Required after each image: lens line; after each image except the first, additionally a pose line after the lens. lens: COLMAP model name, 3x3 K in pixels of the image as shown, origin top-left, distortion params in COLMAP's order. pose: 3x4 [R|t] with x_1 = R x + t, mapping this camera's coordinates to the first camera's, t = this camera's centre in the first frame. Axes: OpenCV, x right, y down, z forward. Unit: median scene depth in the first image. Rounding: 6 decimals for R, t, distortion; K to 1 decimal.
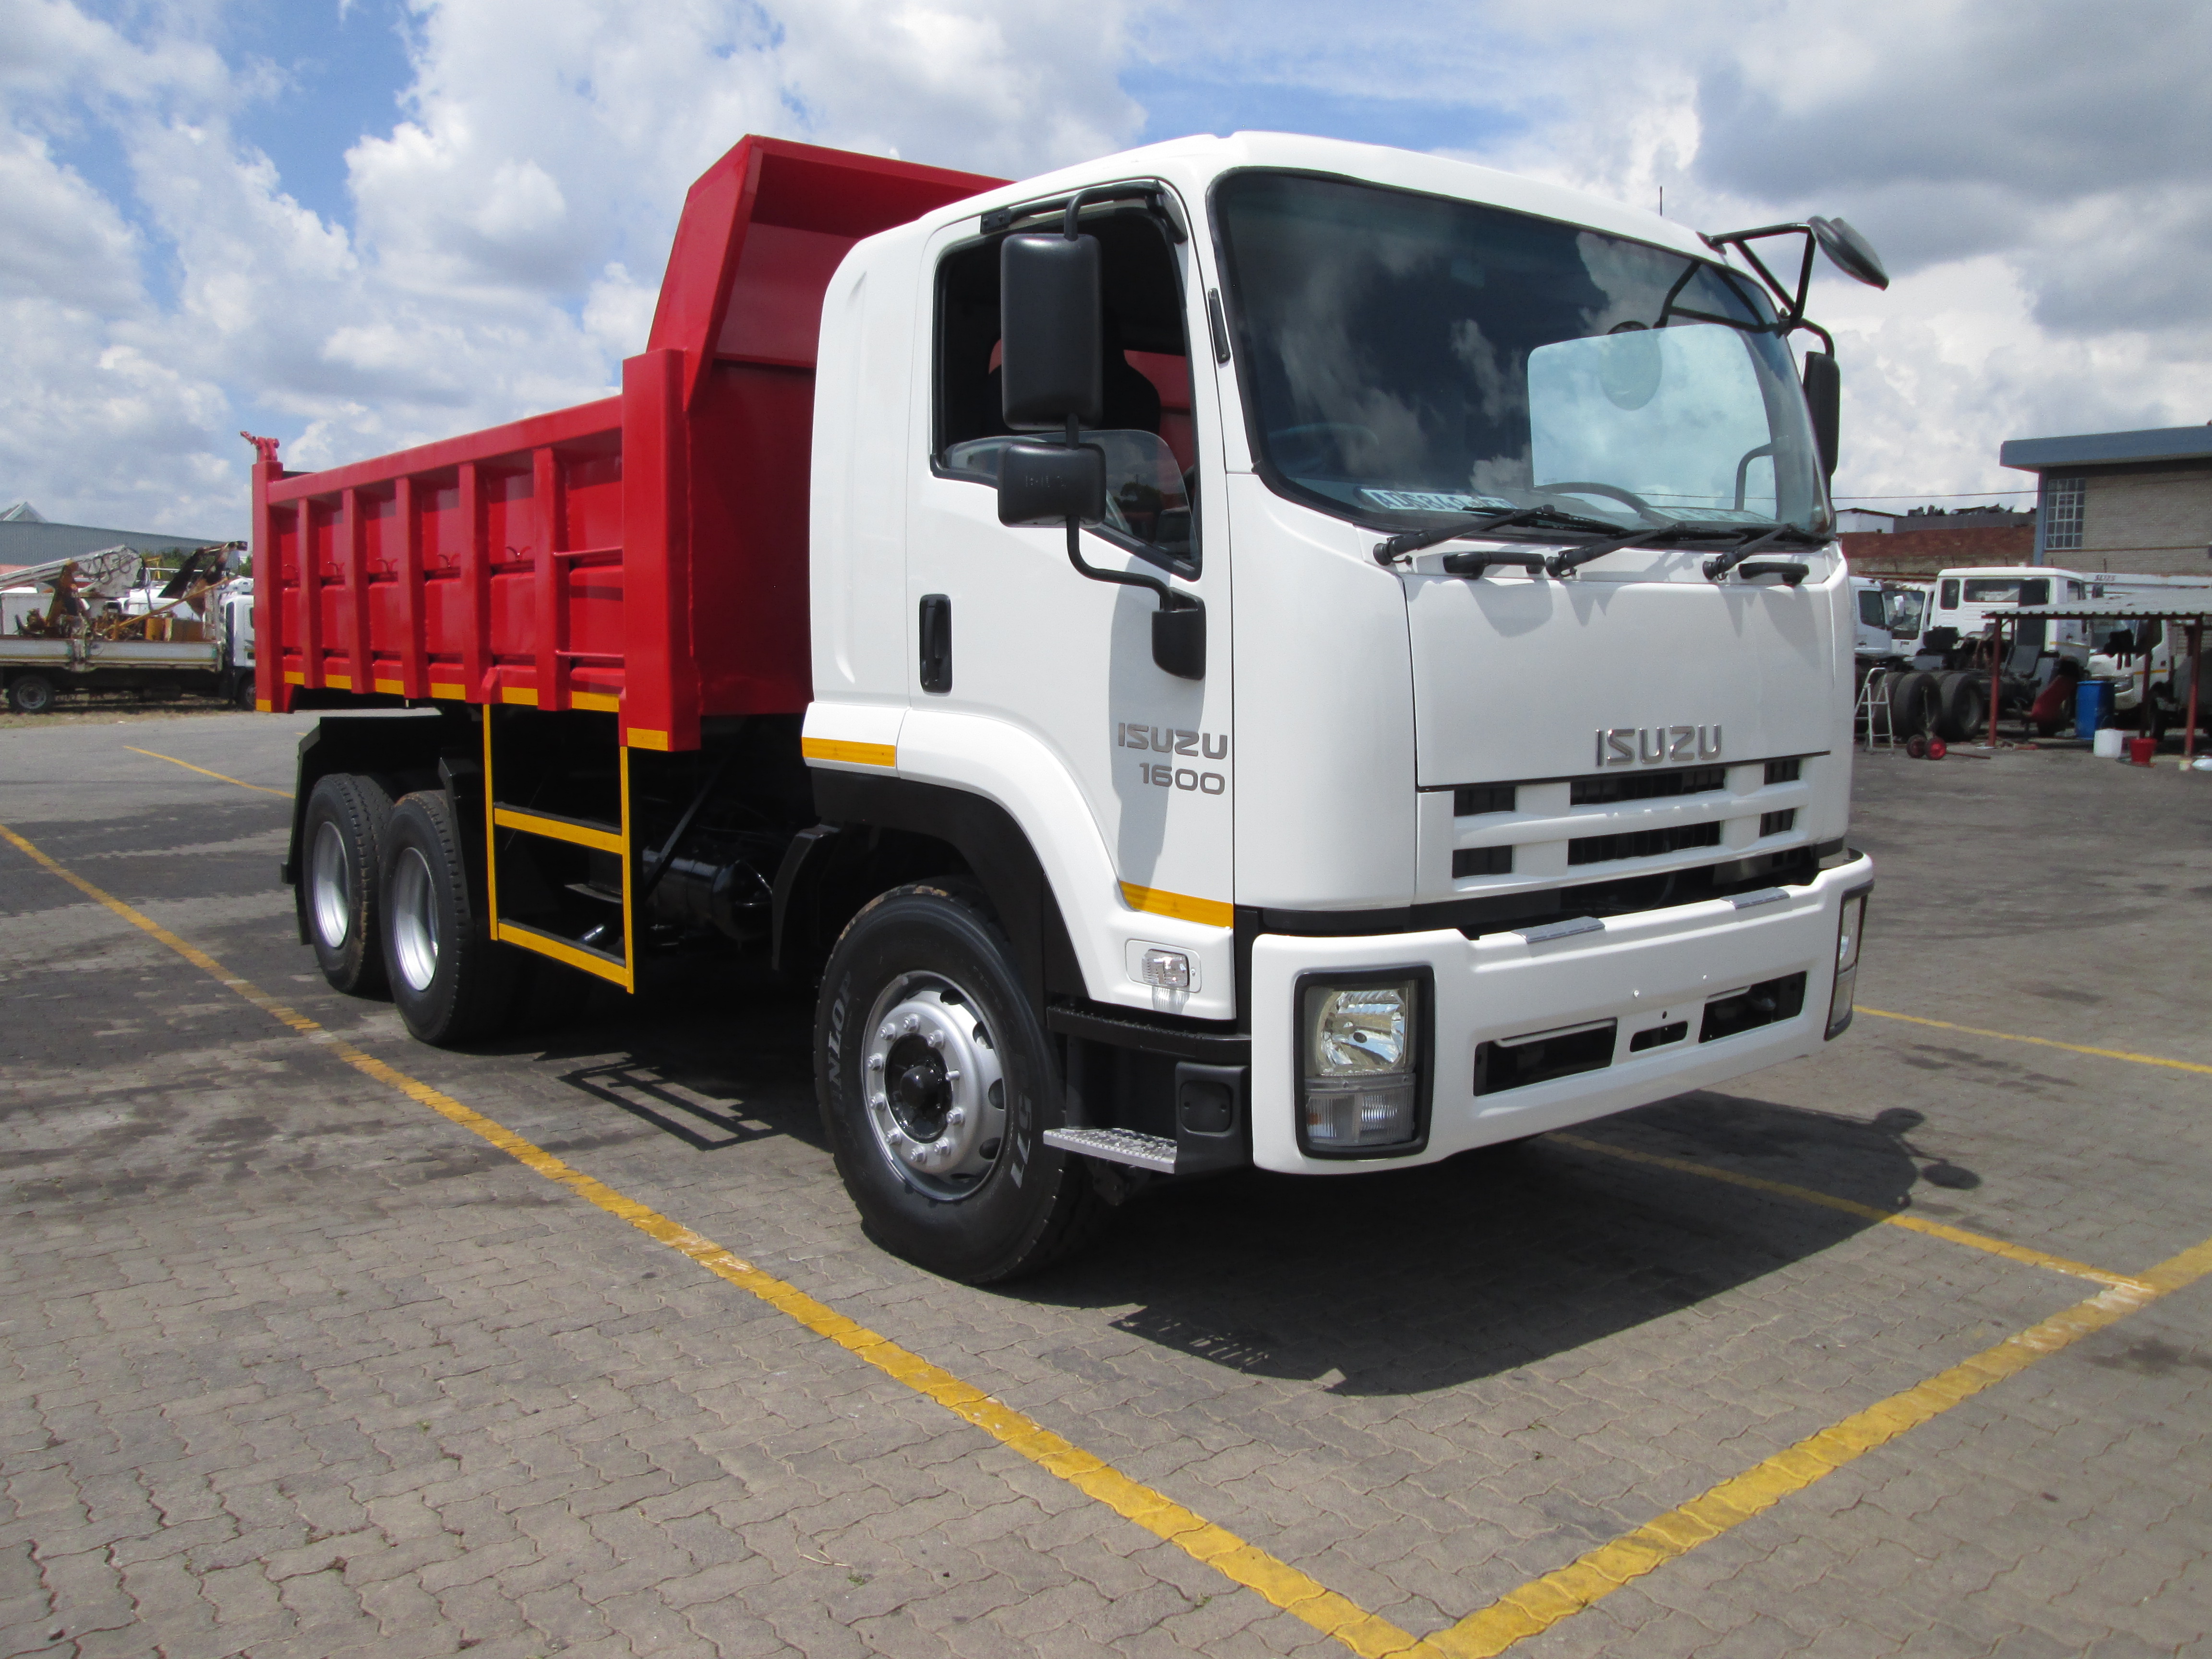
lens RADIAL K [[1805.0, 0, 1106.0], [0, 1805.0, 829.5], [0, 0, 1]] dist [-0.058898, 0.042759]
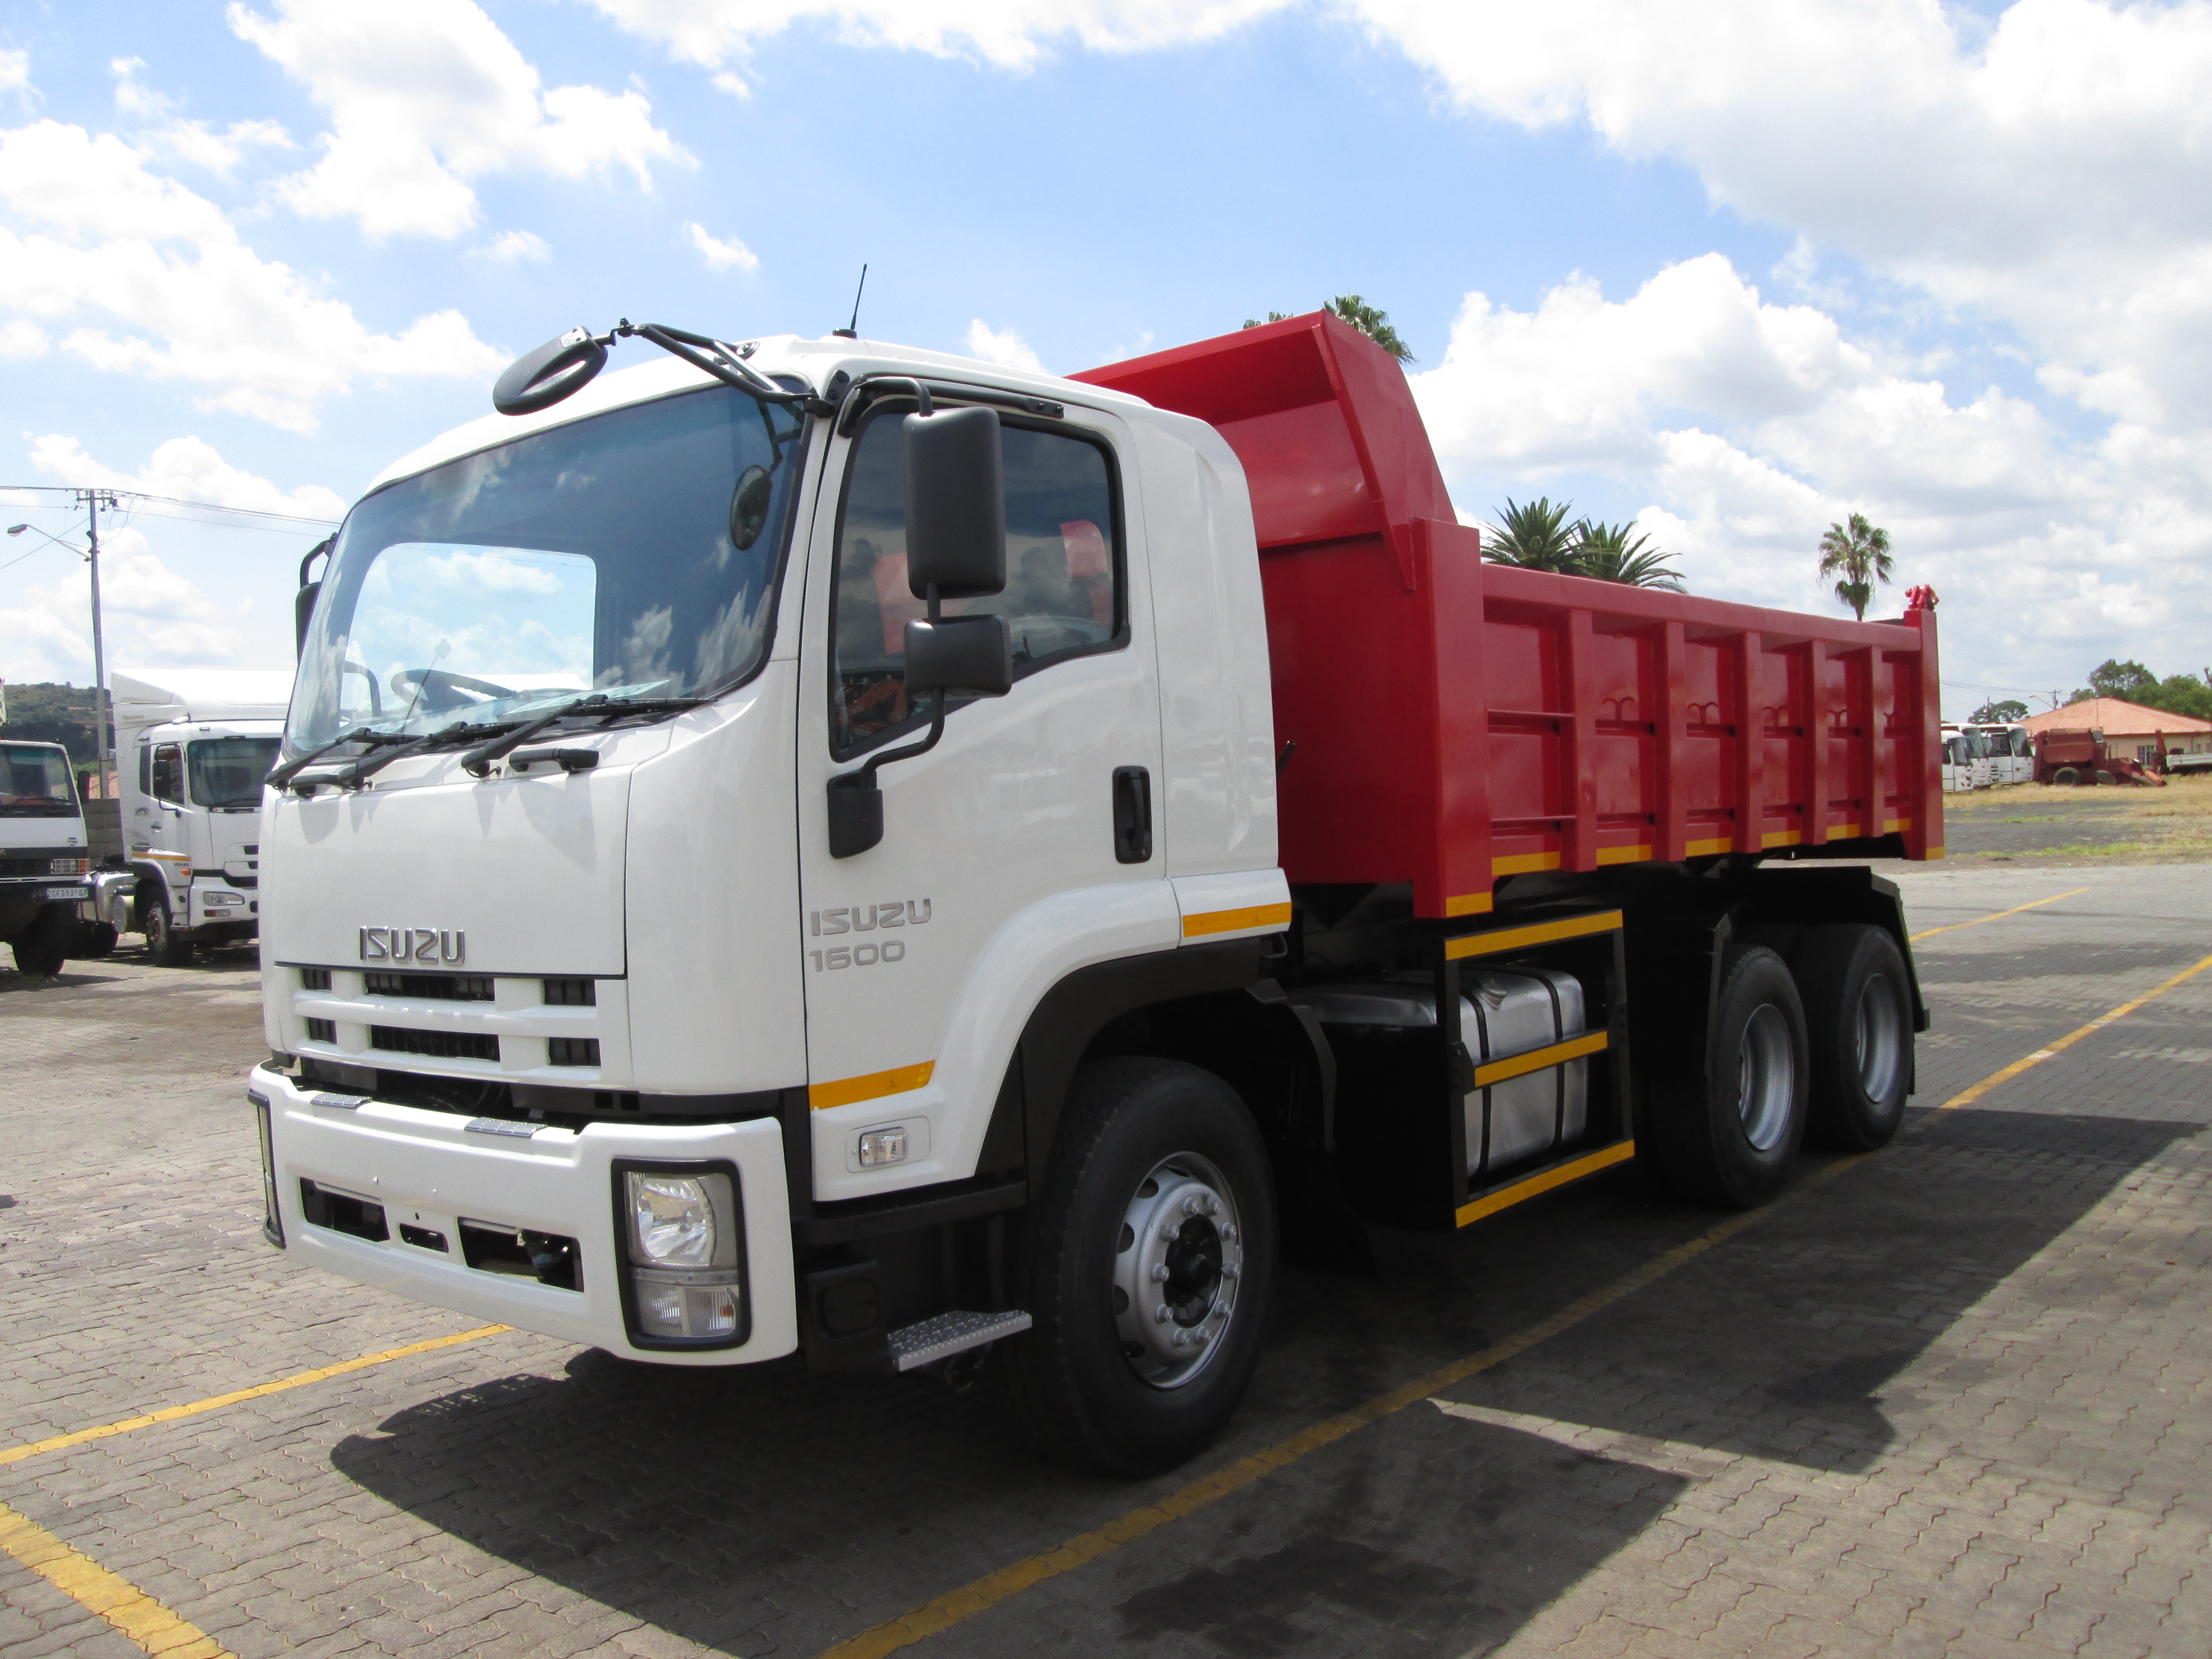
lens RADIAL K [[1795.8, 0, 1107.1], [0, 1795.8, 806.4], [0, 0, 1]] dist [-0.039764, 0.008321]
pose [[0.183438, -0.011890, -0.982959, 1.391129], [-0.062691, 0.997750, -0.023768, -0.128239], [0.981030, 0.065983, 0.182280, 1.205604]]
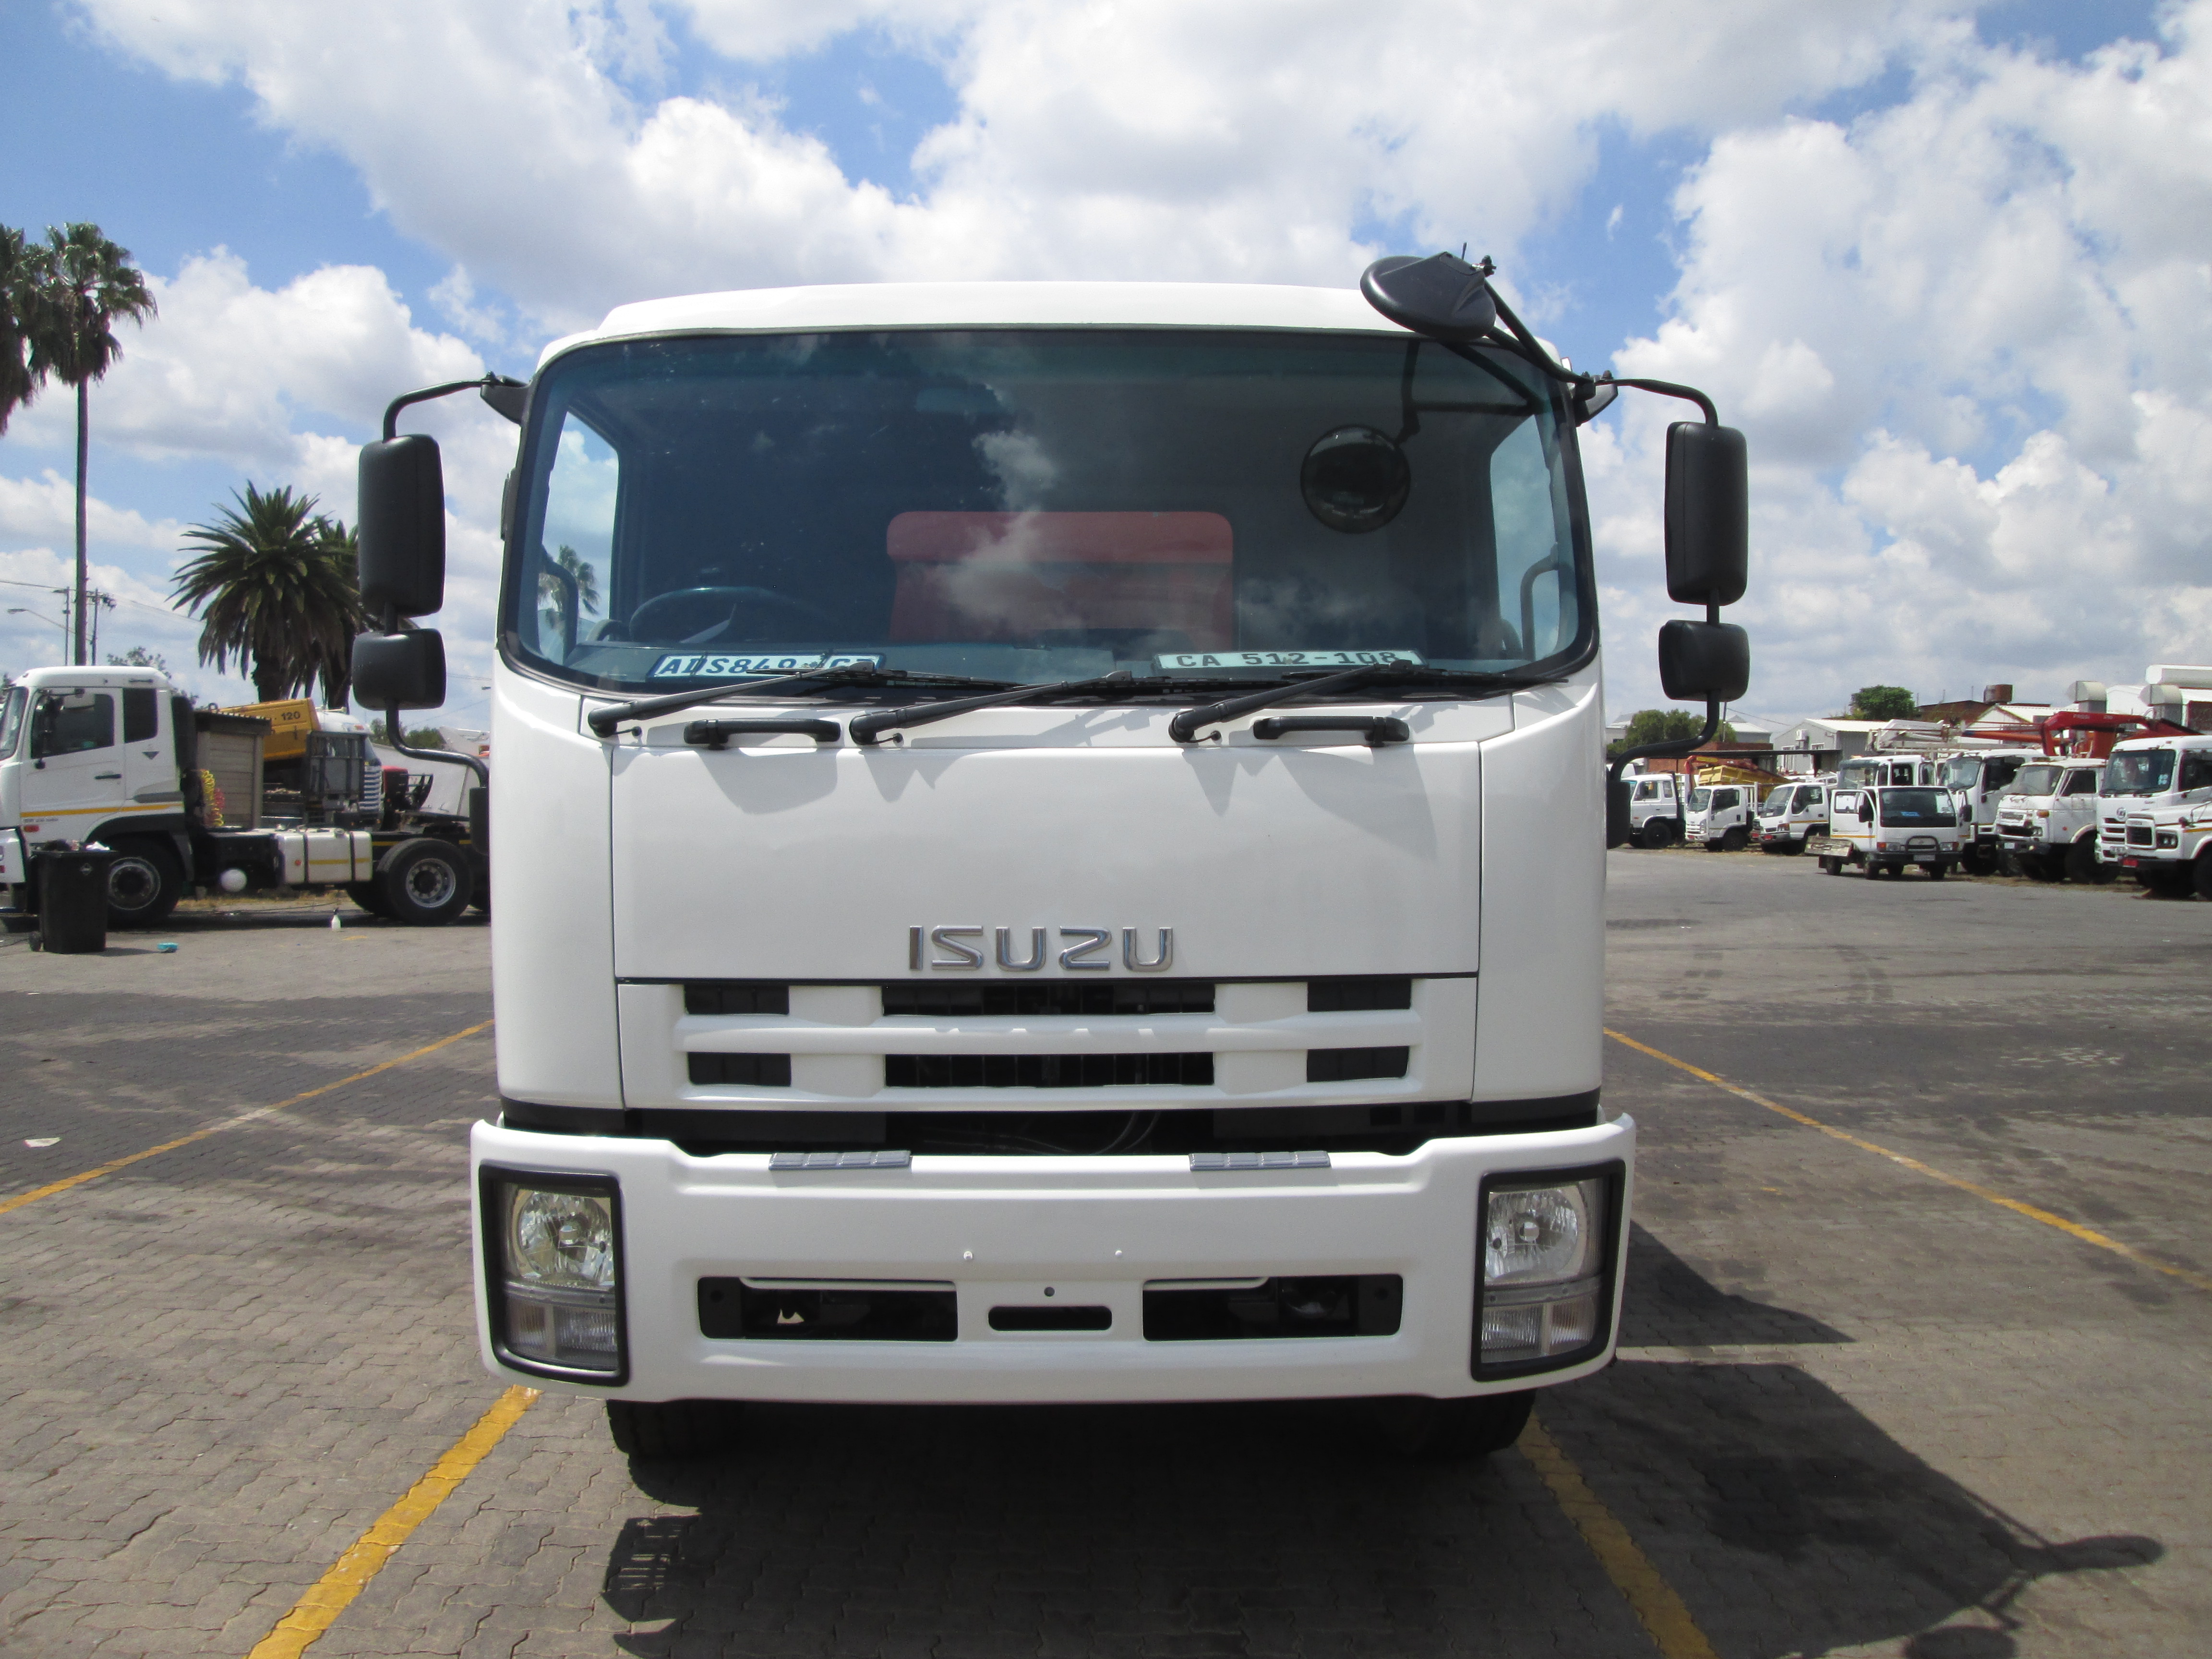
lens RADIAL K [[1805.0, 0, 1106.0], [0, 1805.0, 829.5], [0, 0, 1]] dist [-0.058898, 0.042759]
pose [[0.789779, 0.008744, -0.613329, 0.830321], [-0.067867, 0.995005, -0.073206, -0.043405], [0.609625, 0.099441, 0.786428, 0.380822]]
